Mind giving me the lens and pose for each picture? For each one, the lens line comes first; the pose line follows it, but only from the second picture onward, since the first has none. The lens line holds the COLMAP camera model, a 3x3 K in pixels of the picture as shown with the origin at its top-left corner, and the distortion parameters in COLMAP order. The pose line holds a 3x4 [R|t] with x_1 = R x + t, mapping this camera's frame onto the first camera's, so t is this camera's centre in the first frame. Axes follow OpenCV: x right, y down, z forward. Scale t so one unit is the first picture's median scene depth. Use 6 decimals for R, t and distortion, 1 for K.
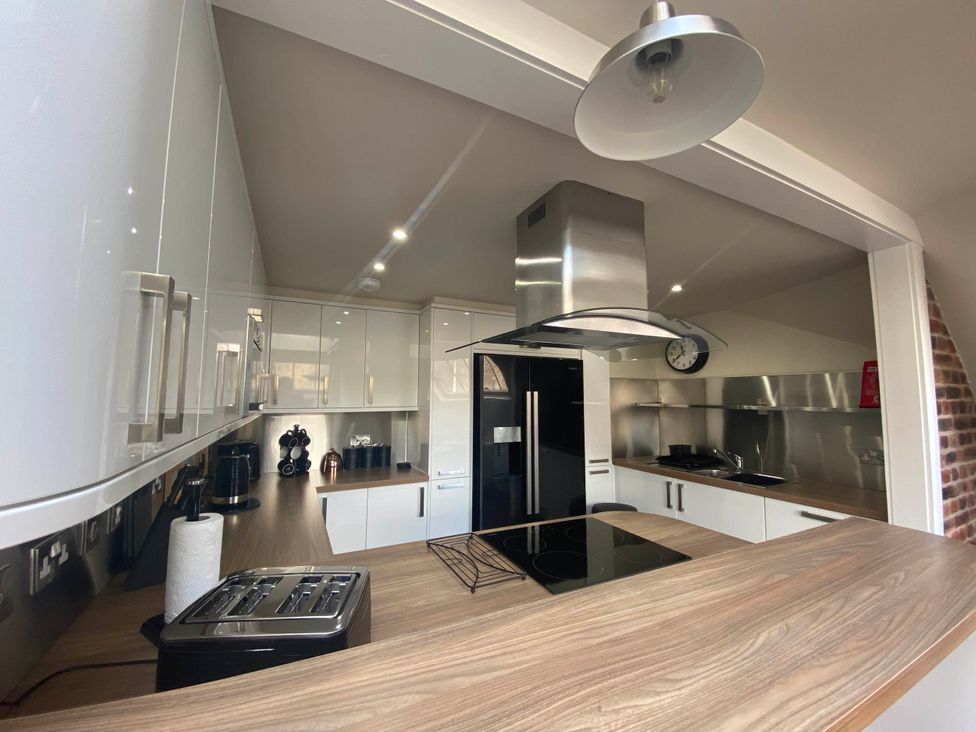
lens RADIAL K [[395.2, 0, 493.0], [0, 395.2, 363.2], [0, 0, 1]] dist [0.025548, -0.021163]
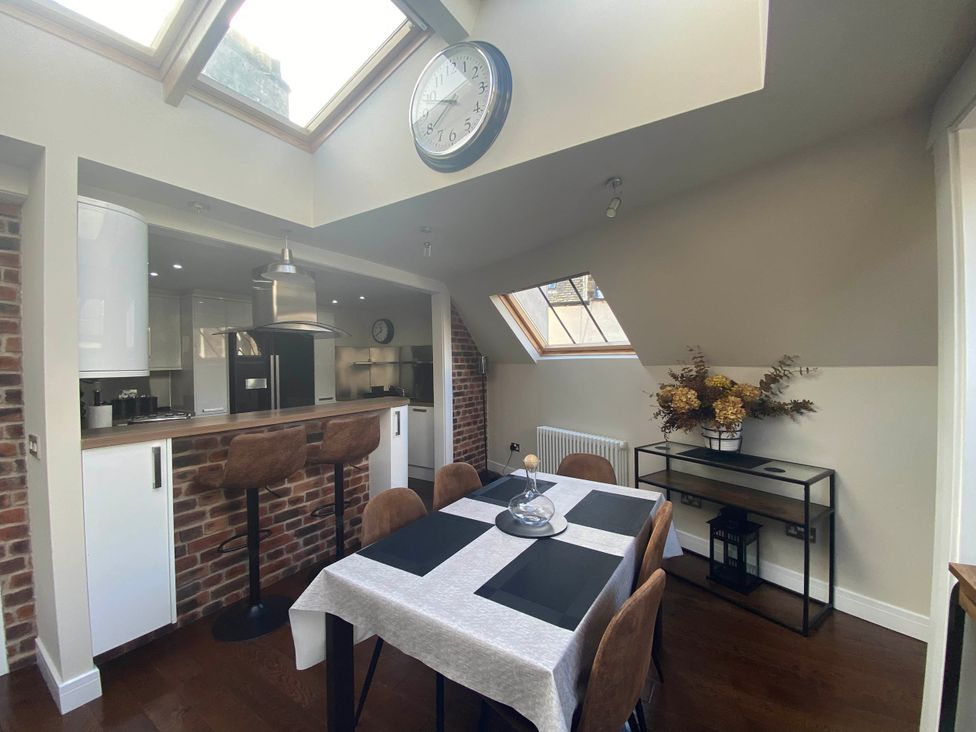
lens RADIAL K [[385.1, 0, 485.8], [0, 385.1, 360.1], [0, 0, 1]] dist [0.023632, -0.024127]
pose [[0.864291, -0.016089, 0.502735, 0.049916], [-0.025712, 0.996768, 0.076103, -0.045108], [-0.502335, -0.078702, 0.861084, -0.705351]]
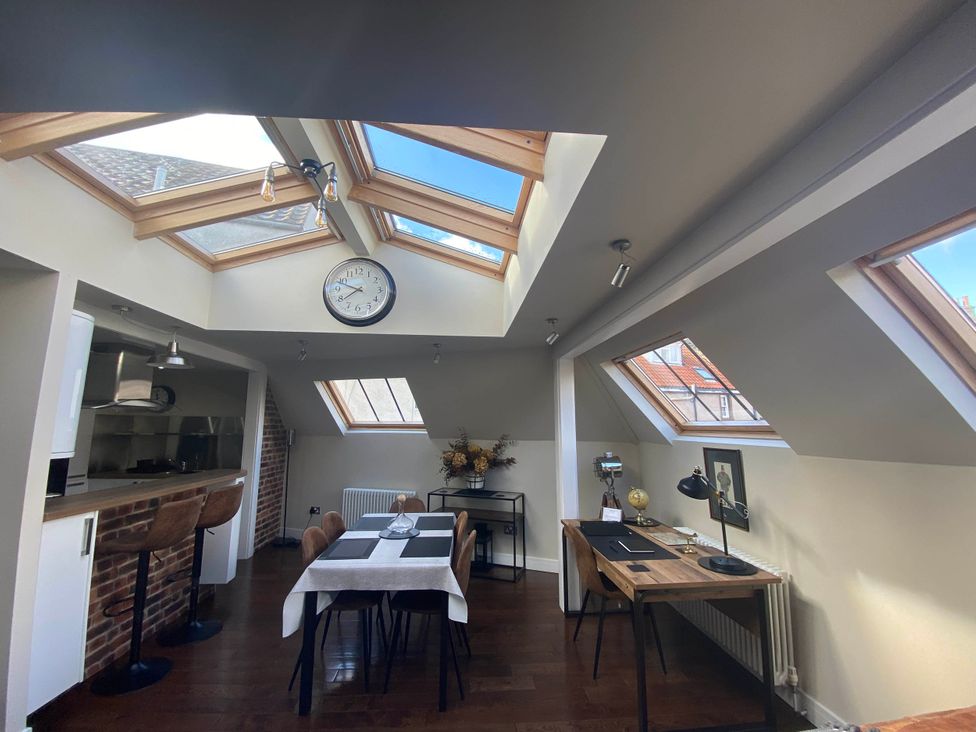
lens RADIAL K [[396.4, 0, 478.4], [0, 396.4, 366.1], [0, 0, 1]] dist [0.021106, -0.020616]
pose [[0.409237, 0.125802, 0.903714, -0.475220], [-0.077240, 0.991671, -0.103068, -0.103566], [-0.909153, -0.027623, 0.415546, -0.869256]]
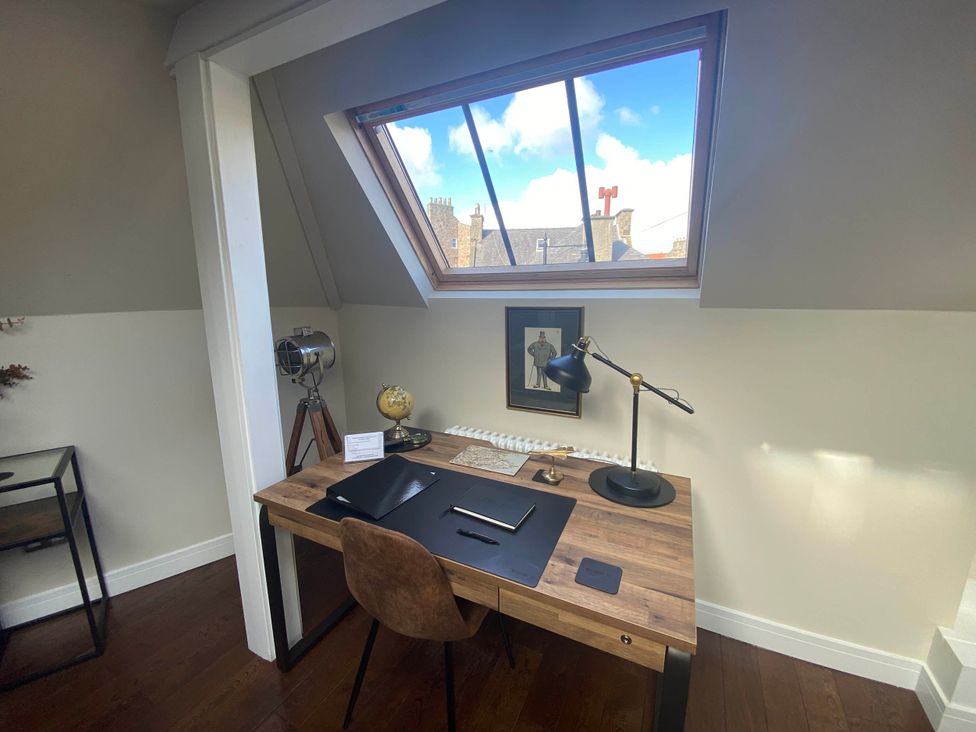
lens RADIAL K [[395.2, 0, 493.0], [0, 395.2, 363.2], [0, 0, 1]] dist [0.025548, -0.021163]
pose [[-0.586345, -0.152615, 0.795556, 0.154033], [-0.067574, 0.987885, 0.139706, -0.047811], [-0.807238, 0.028157, -0.589554, -0.589890]]
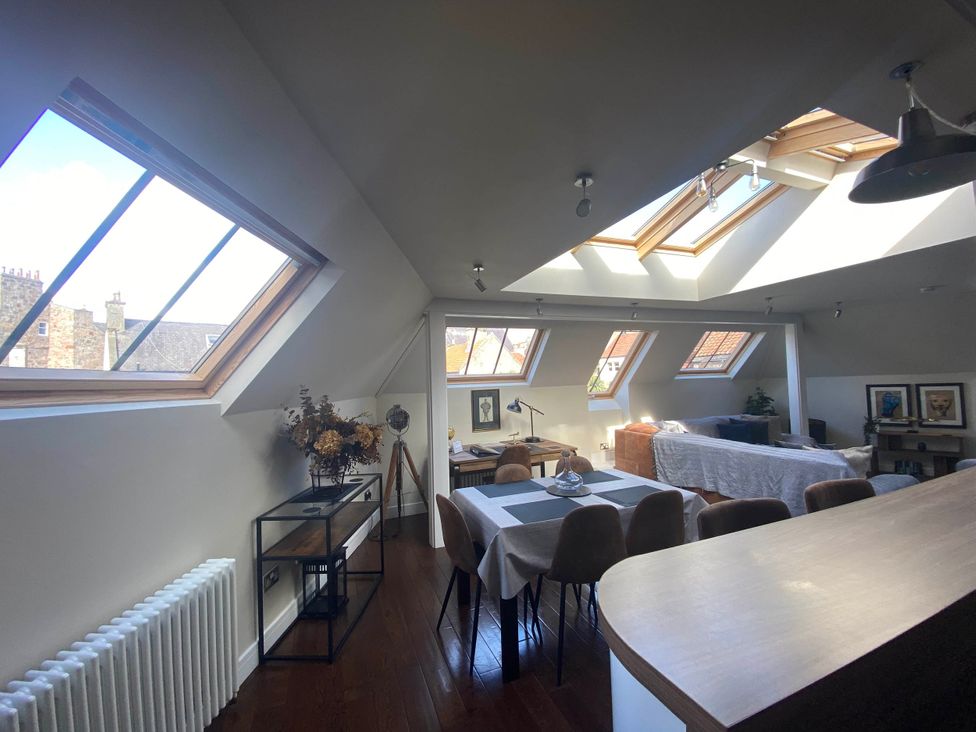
lens RADIAL K [[385.1, 0, 485.8], [0, 385.1, 360.1], [0, 0, 1]] dist [0.023632, -0.024127]
pose [[-0.994949, 0.025393, 0.097119, 0.436536], [0.012528, 0.991322, -0.130856, 0.031921], [-0.099599, -0.128978, -0.986633, 0.540537]]
